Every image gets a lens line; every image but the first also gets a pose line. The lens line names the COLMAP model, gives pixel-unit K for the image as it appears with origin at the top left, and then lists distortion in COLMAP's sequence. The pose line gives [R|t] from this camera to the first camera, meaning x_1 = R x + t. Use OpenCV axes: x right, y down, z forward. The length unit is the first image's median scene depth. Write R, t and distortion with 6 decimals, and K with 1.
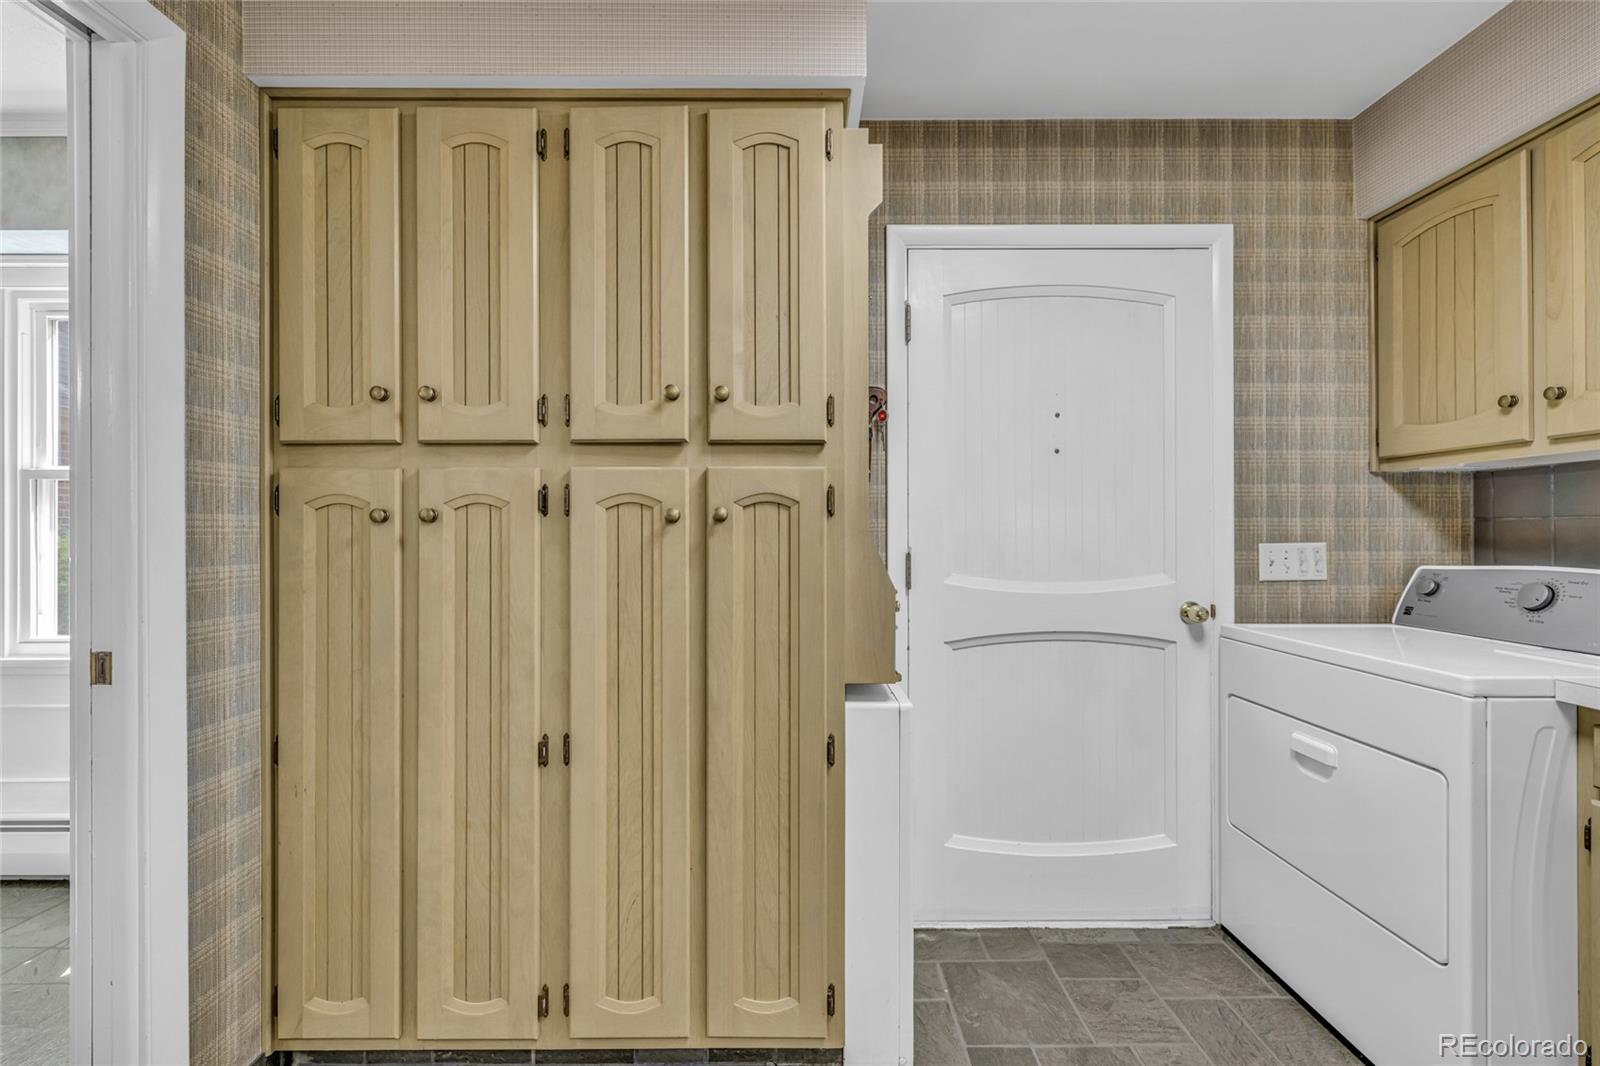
lens RADIAL K [[668.2, 0, 799.7], [0, 668.2, 532.5], [0, 0, 1]] dist [0.003537, -0.000340]
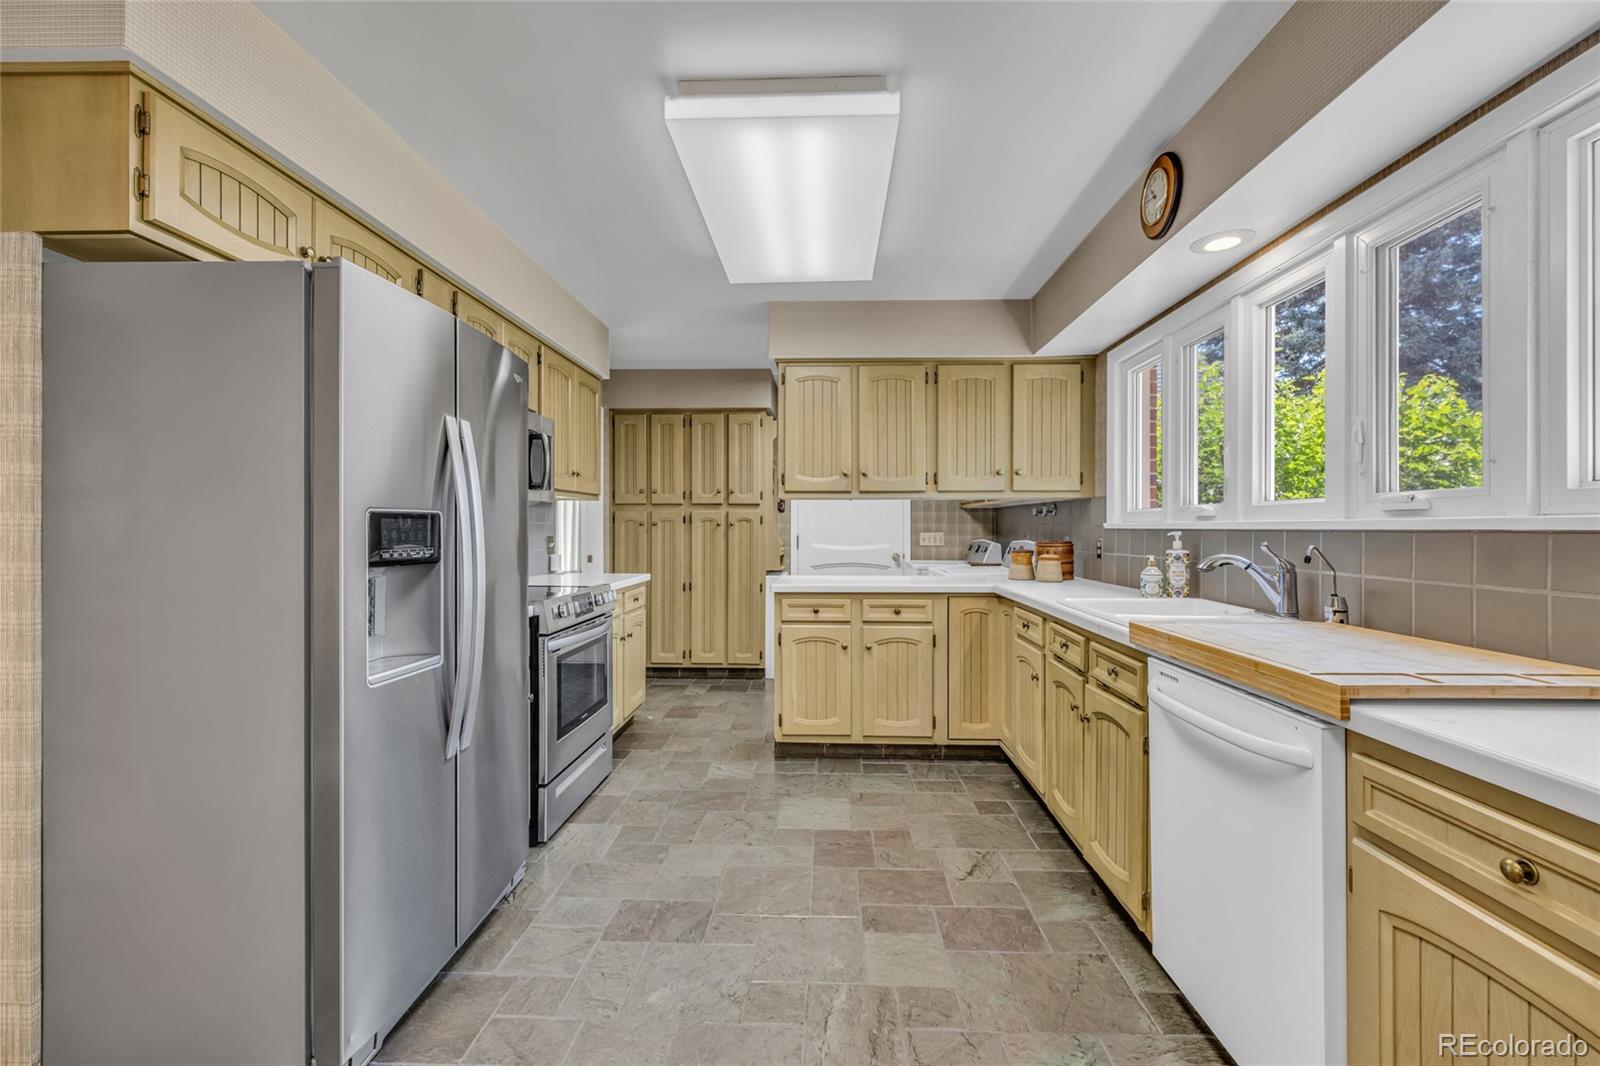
lens RADIAL K [[668.2, 0, 798.3], [0, 668.2, 526.5], [0, 0, 1]] dist [0.003537, -0.000340]
pose [[0.998755, 0.002949, -0.049795, 0.341206], [-0.003037, 0.999994, -0.001702, -0.004408], [0.049789, 0.001851, 0.998758, -2.108037]]
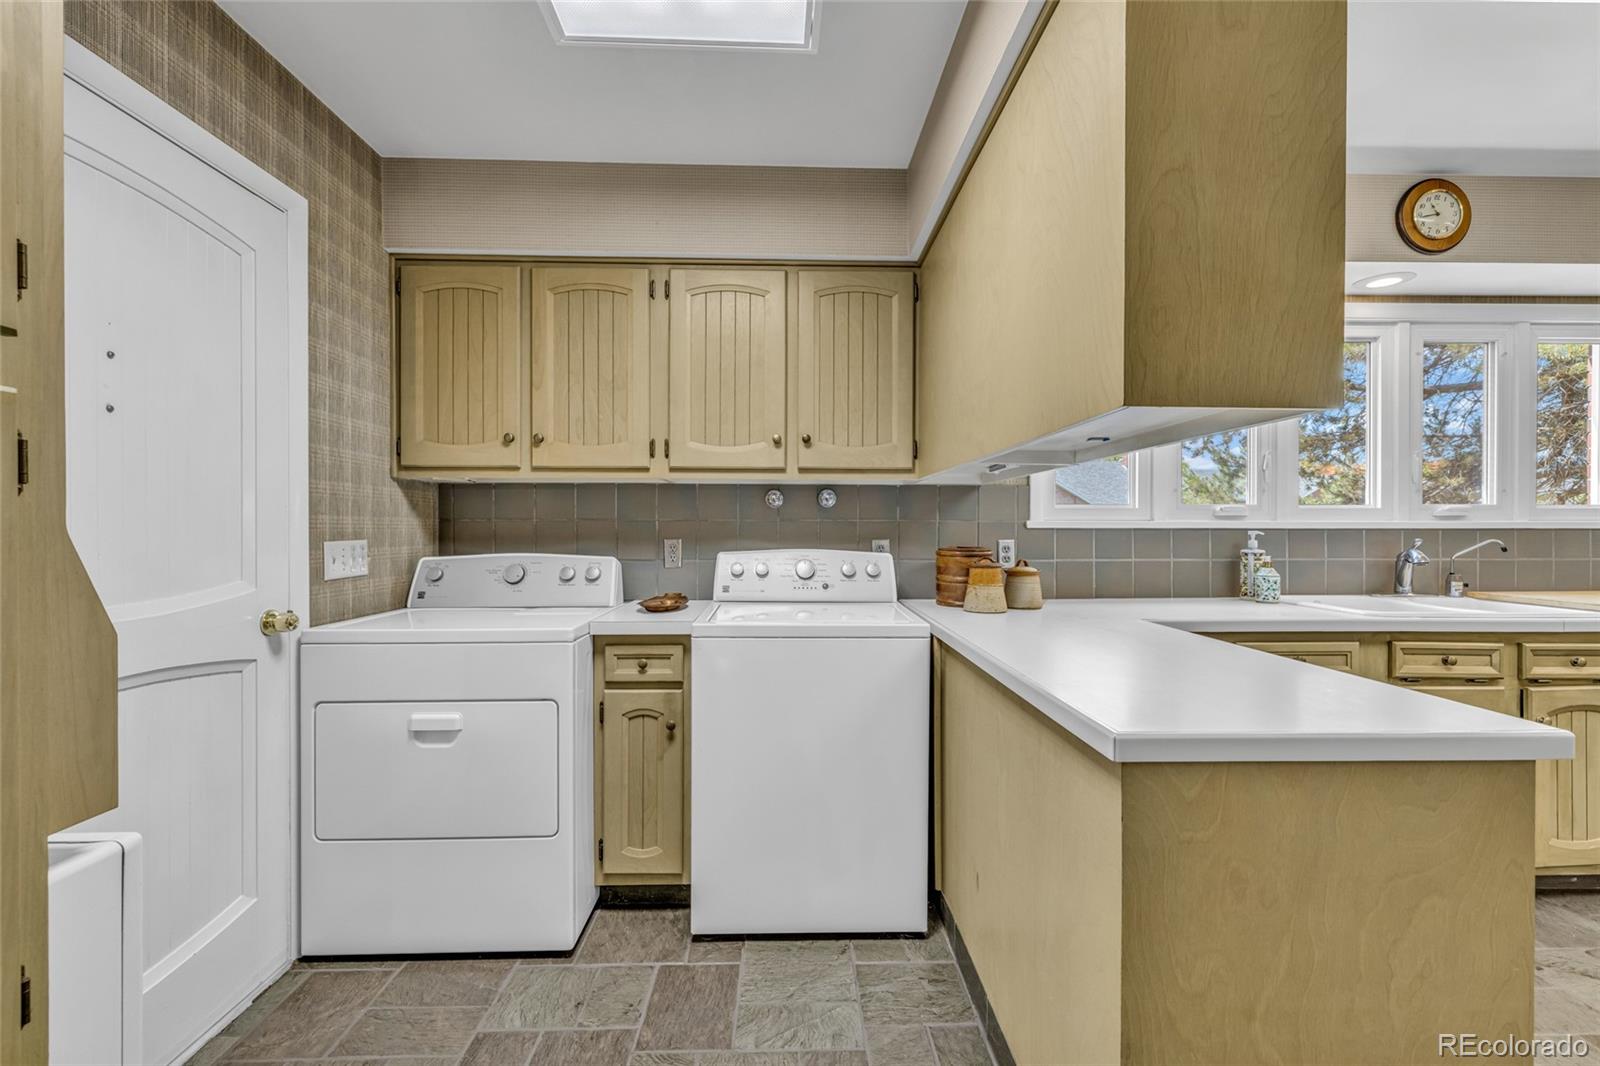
lens RADIAL K [[668.2, 0, 806.3], [0, 668.2, 531.2], [0, 0, 1]] dist [0.003537, -0.000340]
pose [[-0.021956, -0.002898, 0.999755, -0.332700], [0.000184, 0.999996, 0.002903, -0.001560], [-0.999759, 0.000247, -0.021956, 0.358088]]
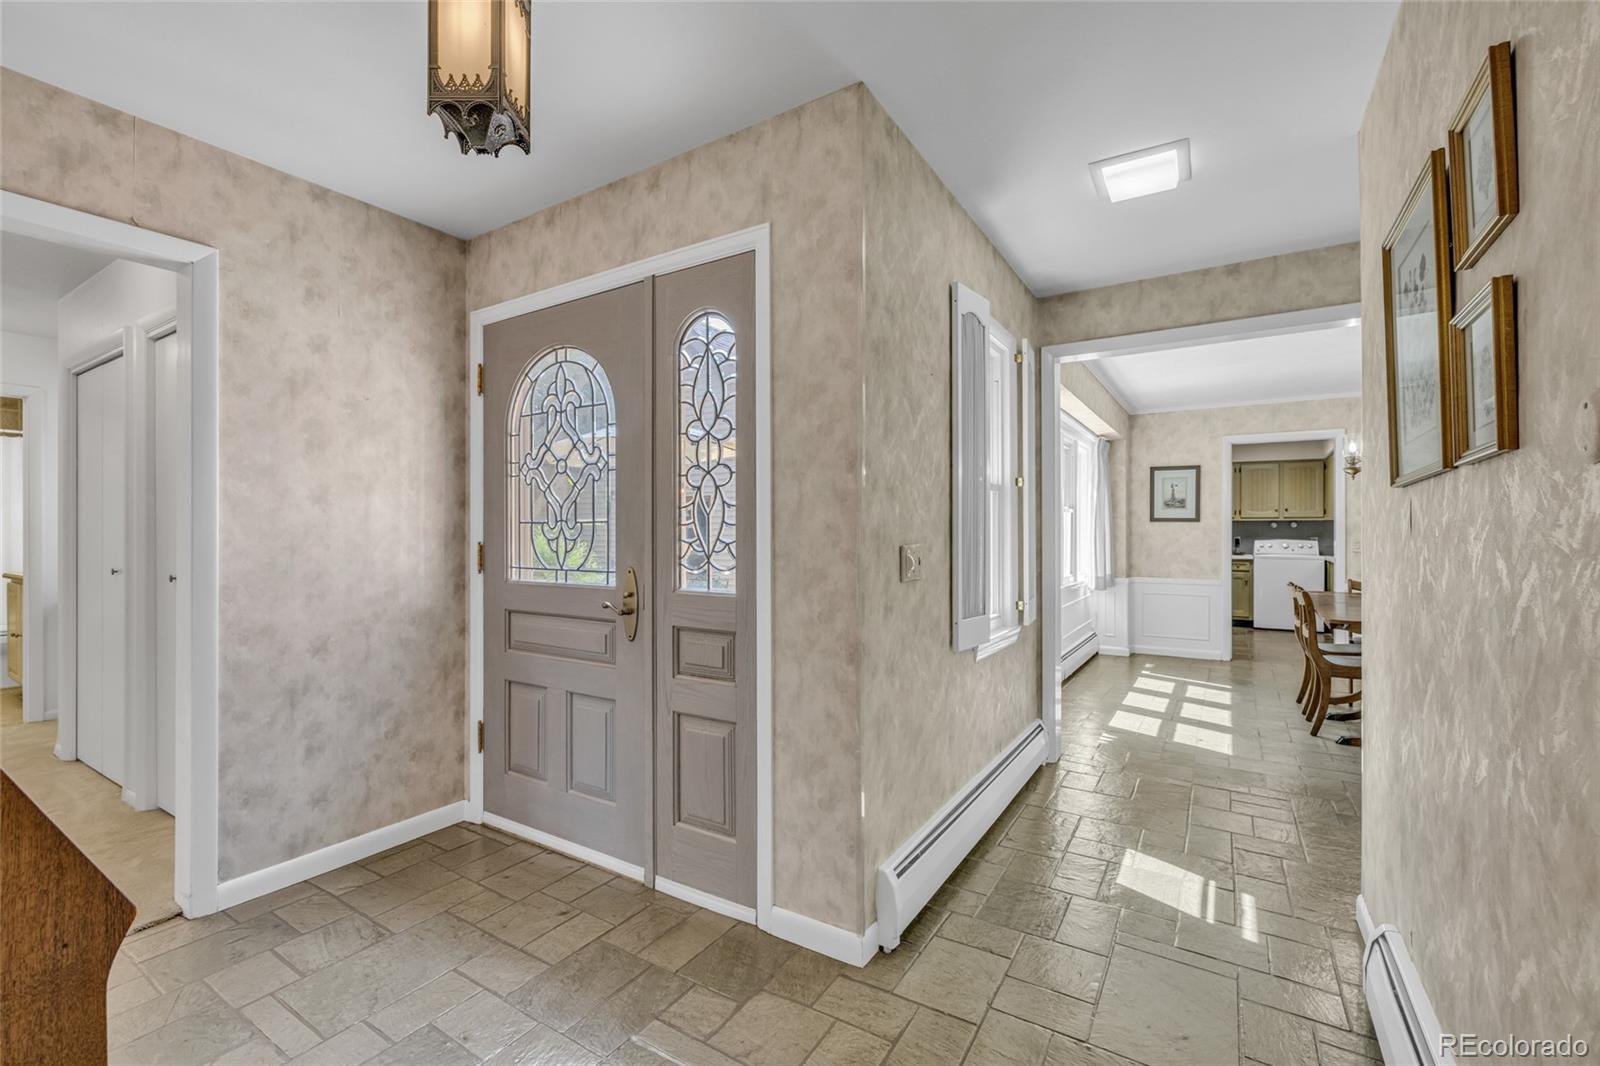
lens RADIAL K [[668.2, 0, 794.0], [0, 668.2, 532.1], [0, 0, 1]] dist [0.003537, -0.000340]
pose [[0.532736, 0.005038, 0.846267, -5.055775], [0.000959, 0.999978, -0.006556, 0.014939], [-0.846281, 0.004304, 0.532719, 0.768687]]
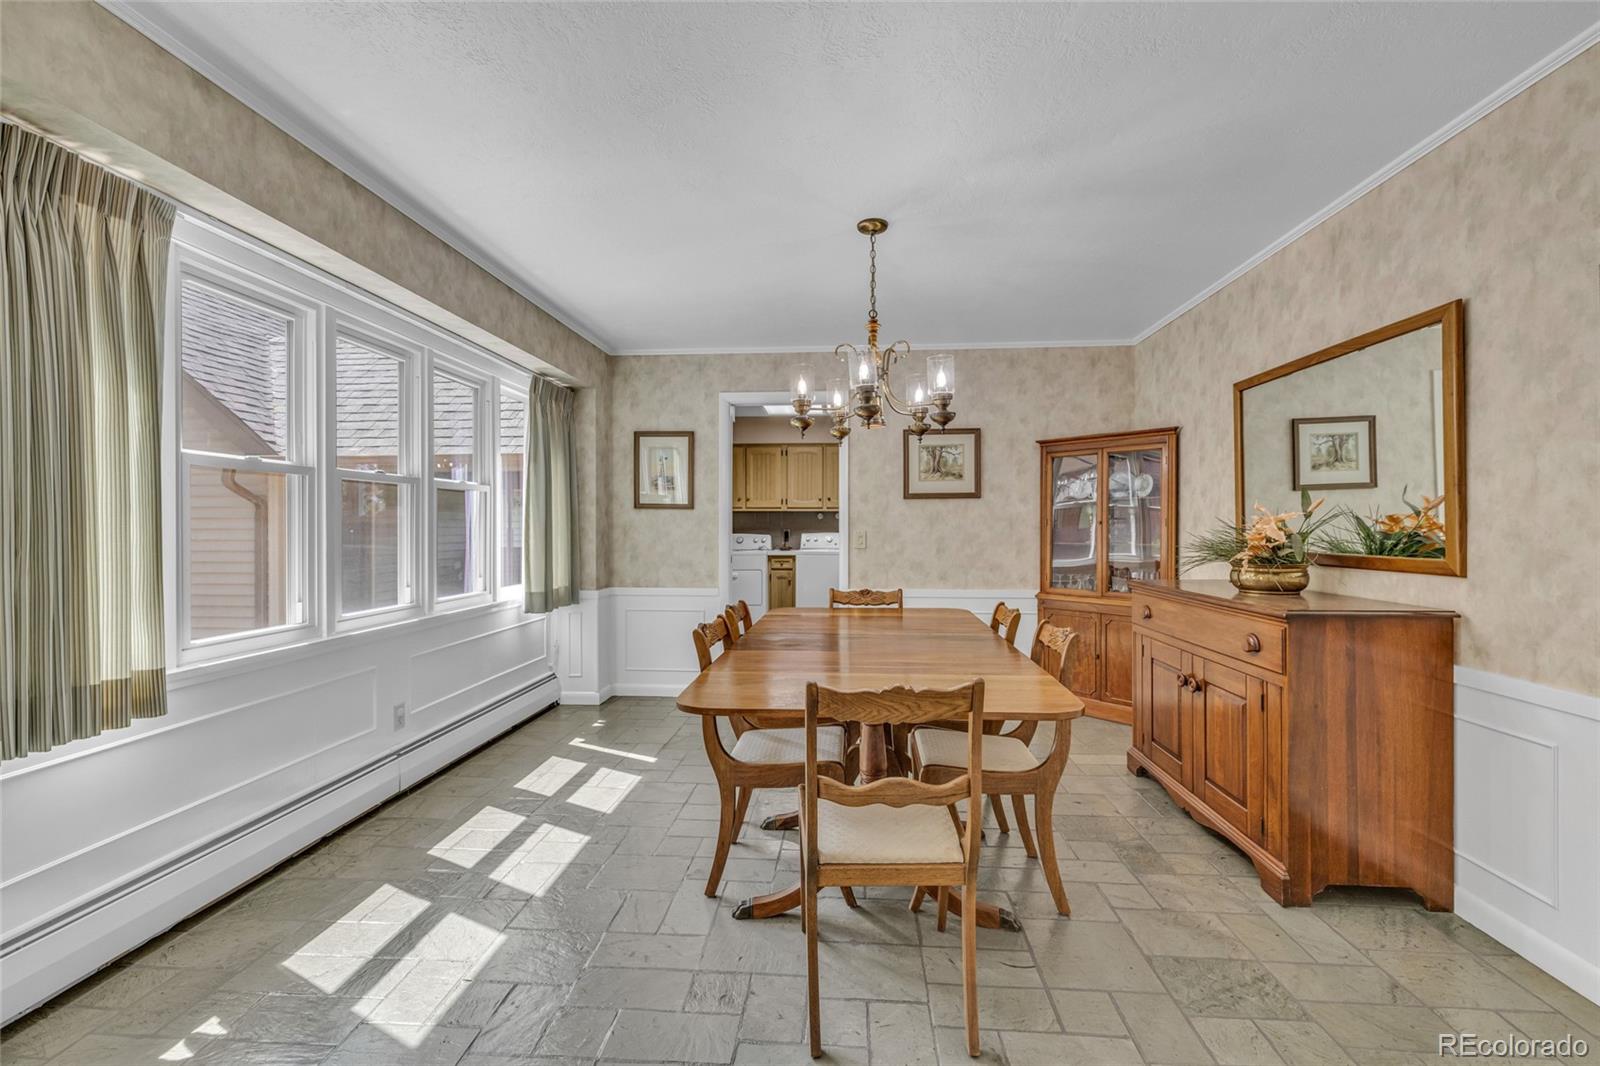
lens RADIAL K [[668.2, 0, 804.8], [0, 668.2, 530.1], [0, 0, 1]] dist [0.003537, -0.000340]
pose [[0.086255, -0.000331, 0.996273, -3.242404], [0.003887, 0.999992, -0.000004, 0.022591], [-0.996266, 0.003873, 0.086256, 0.117413]]
